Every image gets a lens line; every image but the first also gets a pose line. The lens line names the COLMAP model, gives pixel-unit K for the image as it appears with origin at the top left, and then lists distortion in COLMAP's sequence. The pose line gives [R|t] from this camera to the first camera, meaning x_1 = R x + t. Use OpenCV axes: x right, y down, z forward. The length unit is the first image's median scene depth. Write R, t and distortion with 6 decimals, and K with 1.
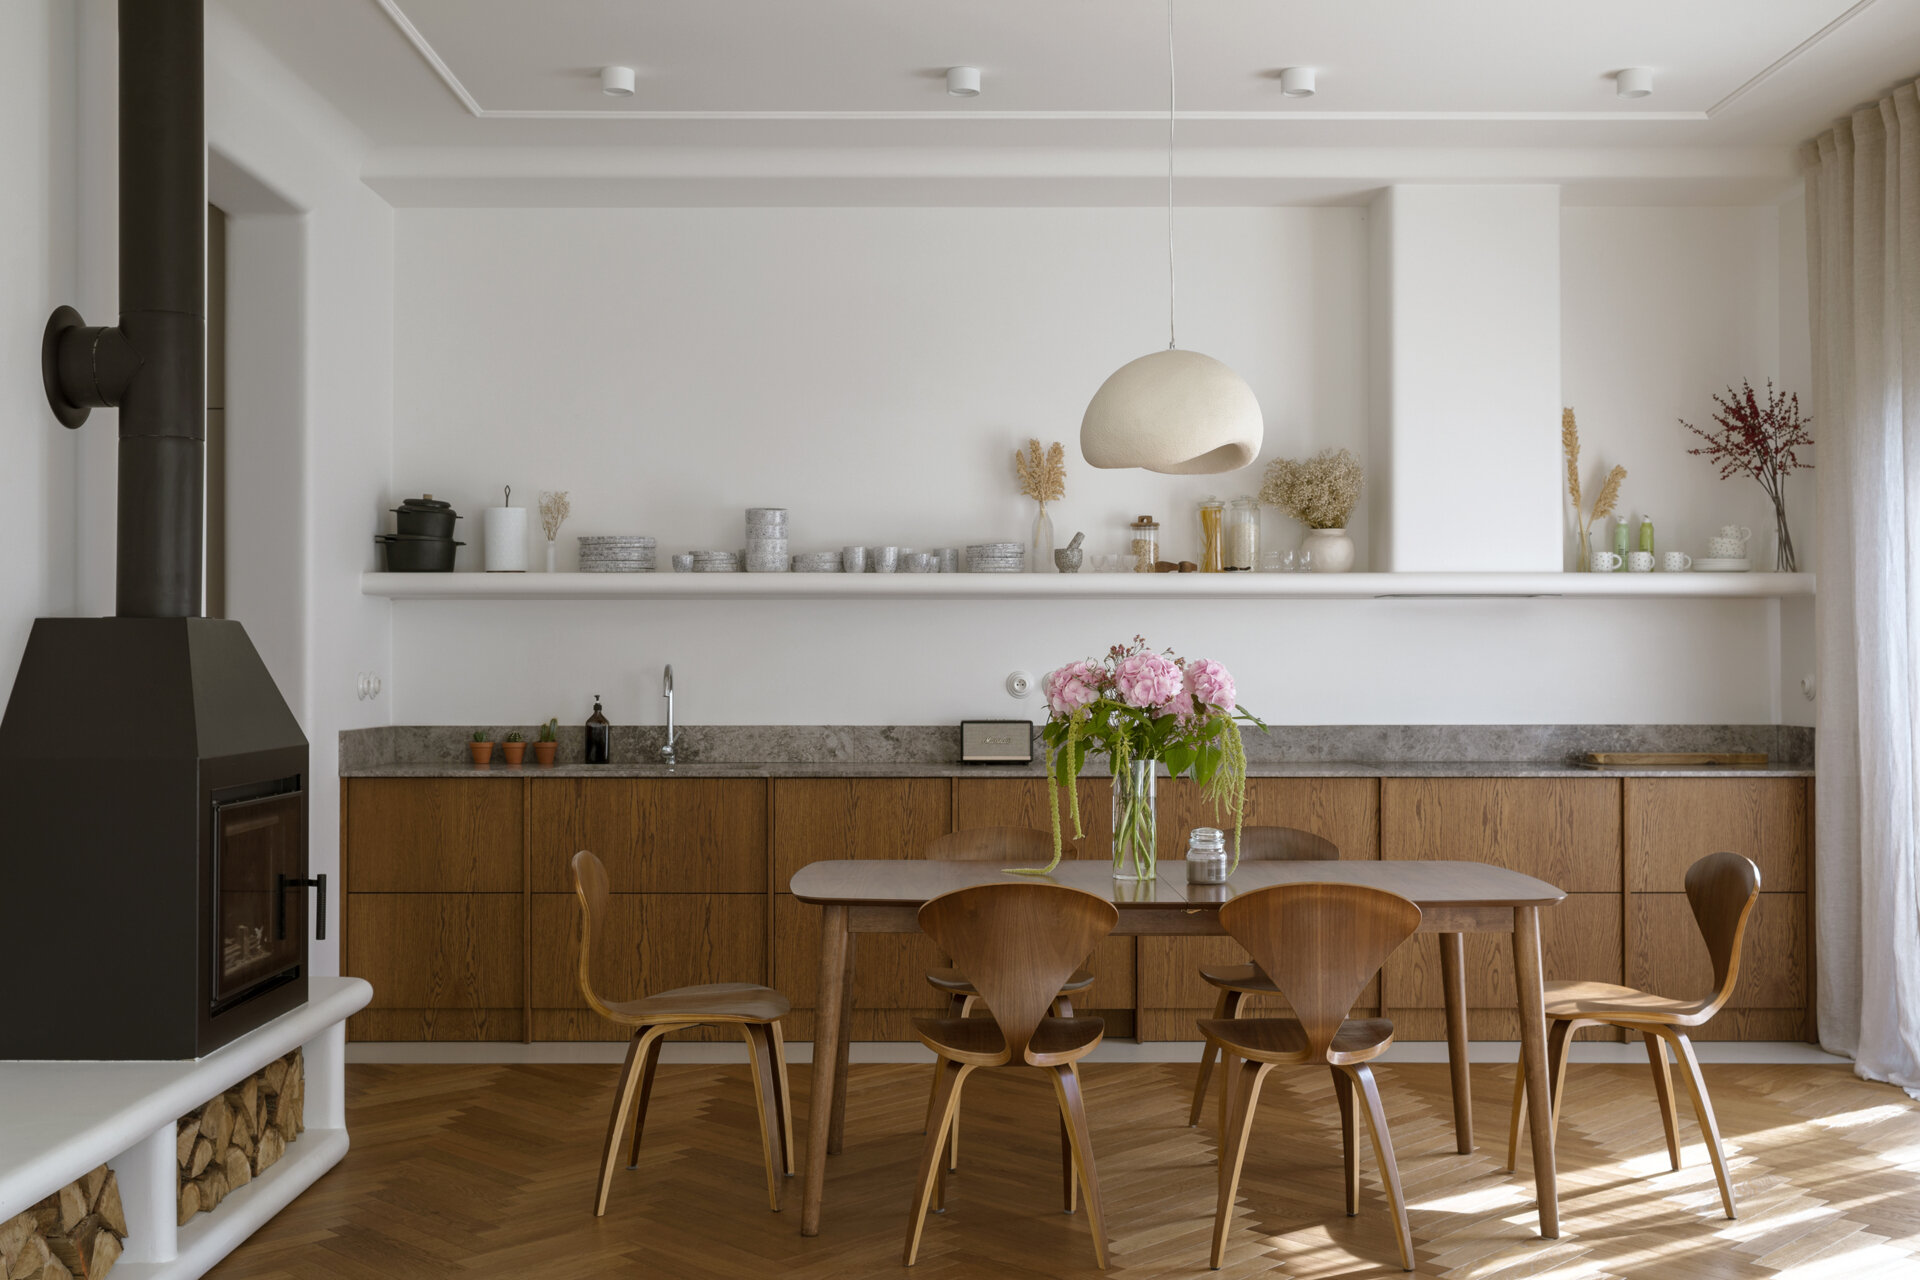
lens RADIAL K [[1993.4, 0, 941.4], [0, 1993.4, 609.5], [0, 0, 1]] dist [-0.002570, 0.000000]
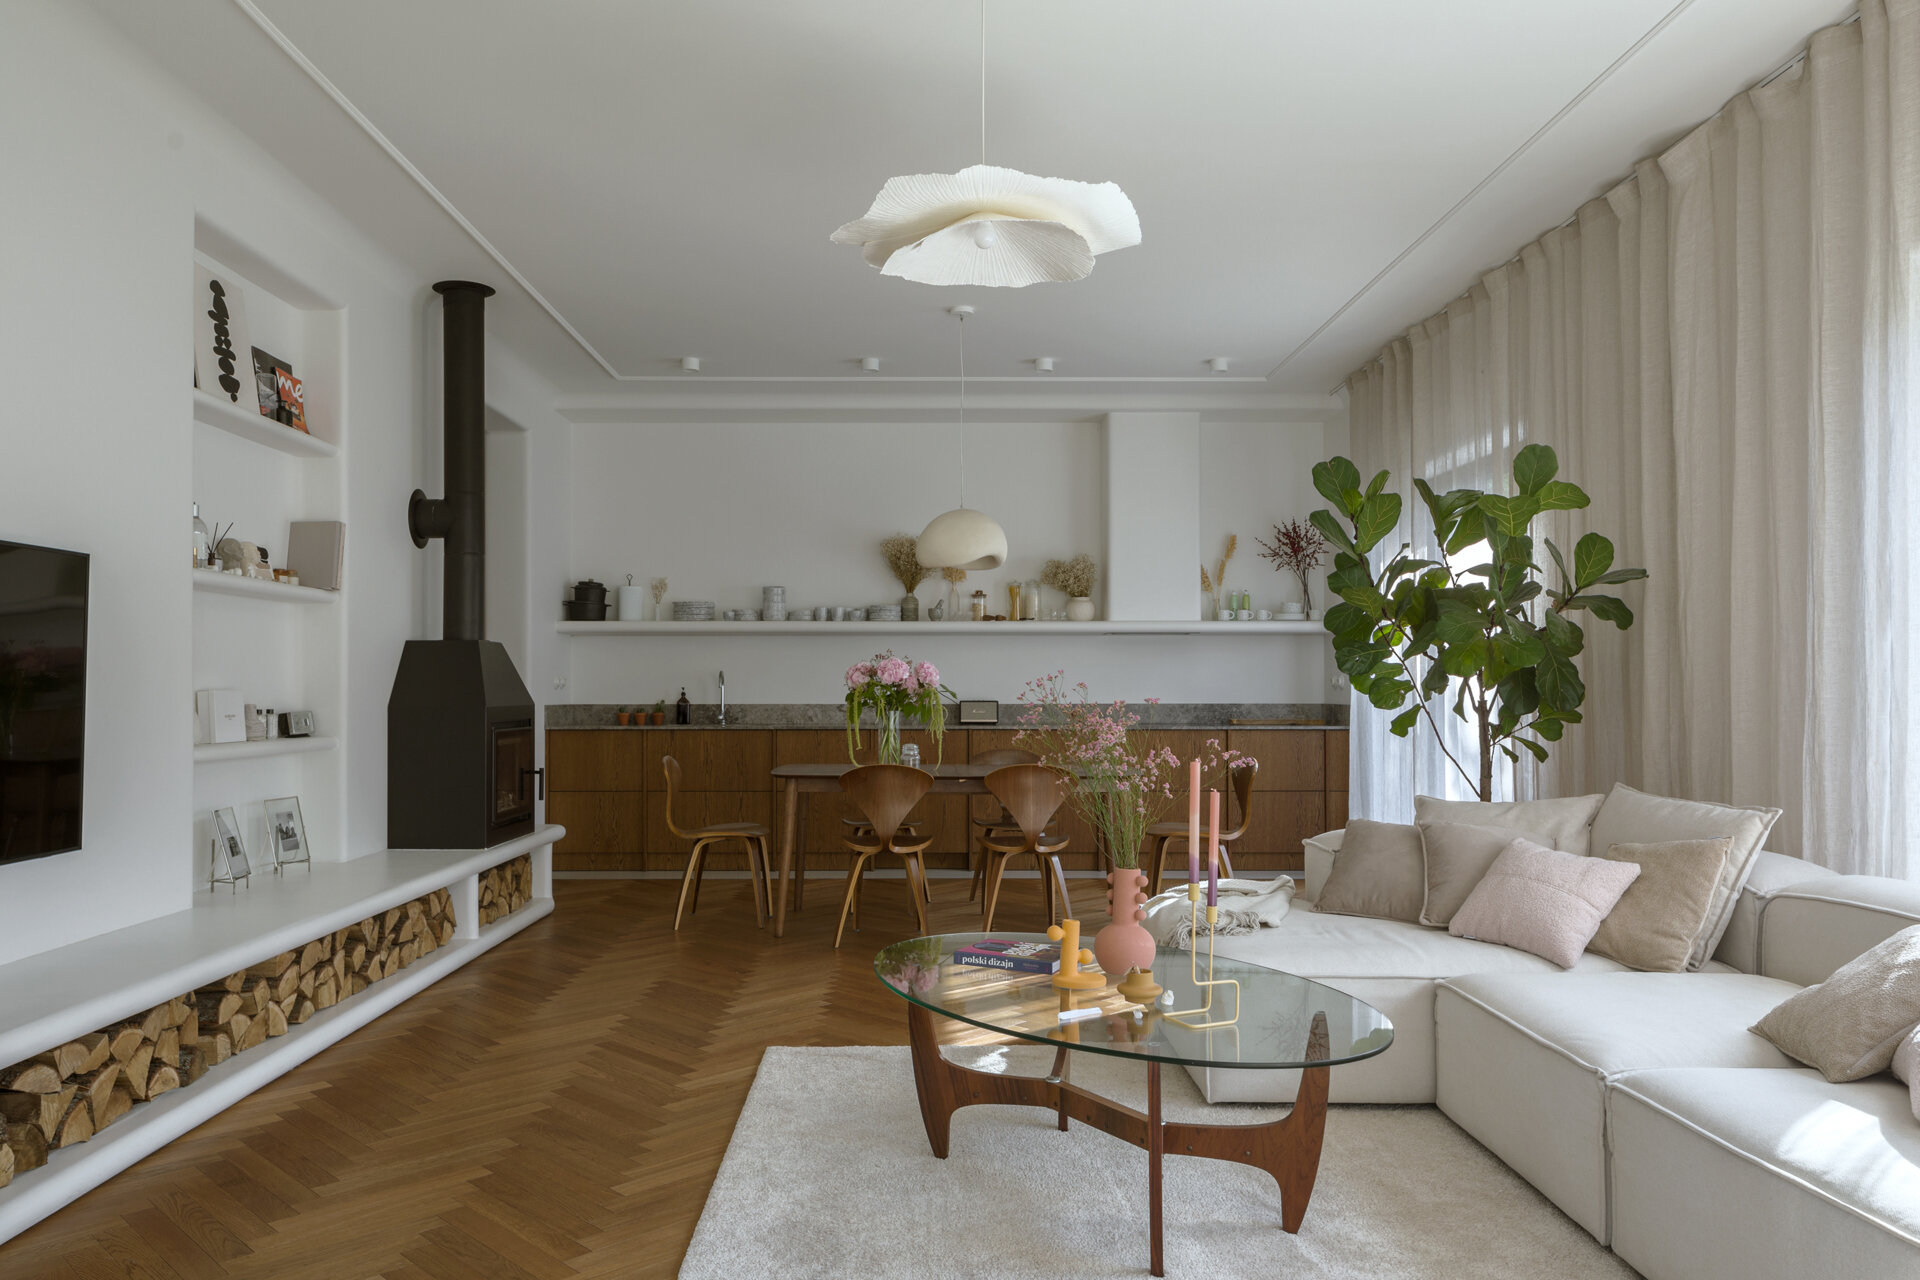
lens RADIAL K [[1355.5, 0, 930.1], [0, 1355.5, 660.2], [0, 0, 1]] dist [-0.000965, -0.003632]
pose [[0.999997, -0.000366, -0.002321, 0.064399], [0.000378, 0.999987, 0.005107, 0.012106], [0.002319, -0.005108, 0.999984, -0.277824]]
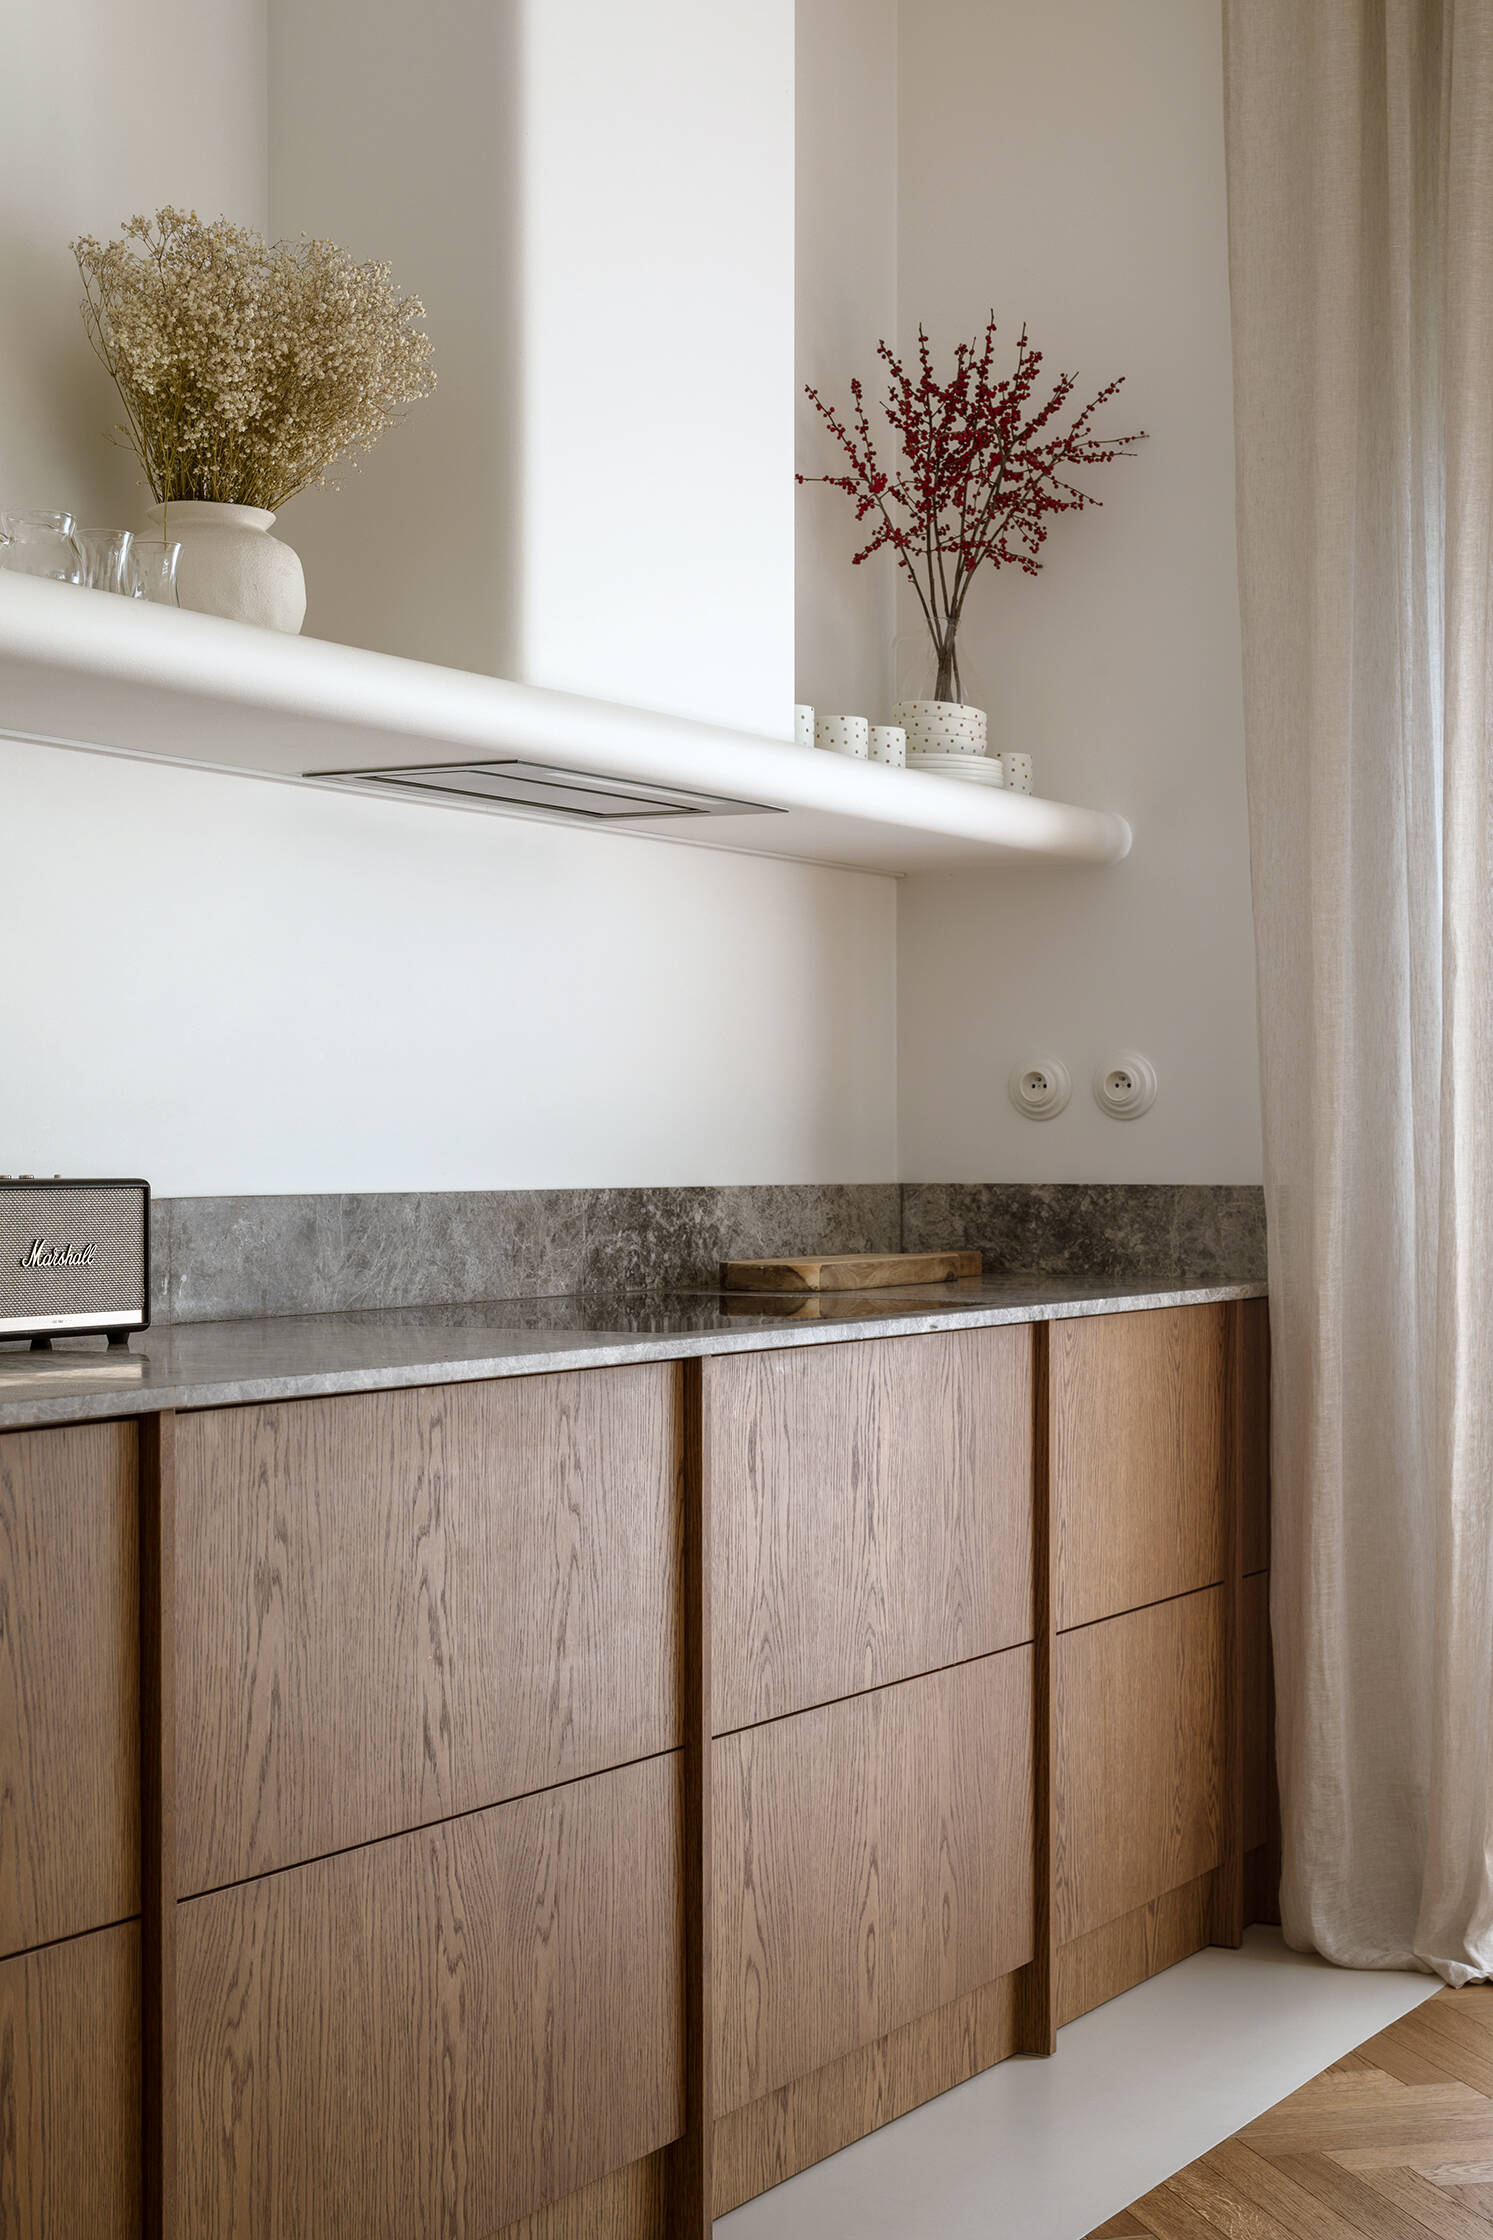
lens RADIAL K [[3287.5, 0, 752.4], [0, 3287.5, 1130.1], [0, 0, 1]] dist [0.025244, 0.000000]
pose [[0.490076, 0.006106, 0.871658, -0.201683], [-0.022778, 0.999724, 0.005804, 0.047313], [-0.871382, -0.022699, 0.490080, 0.751431]]
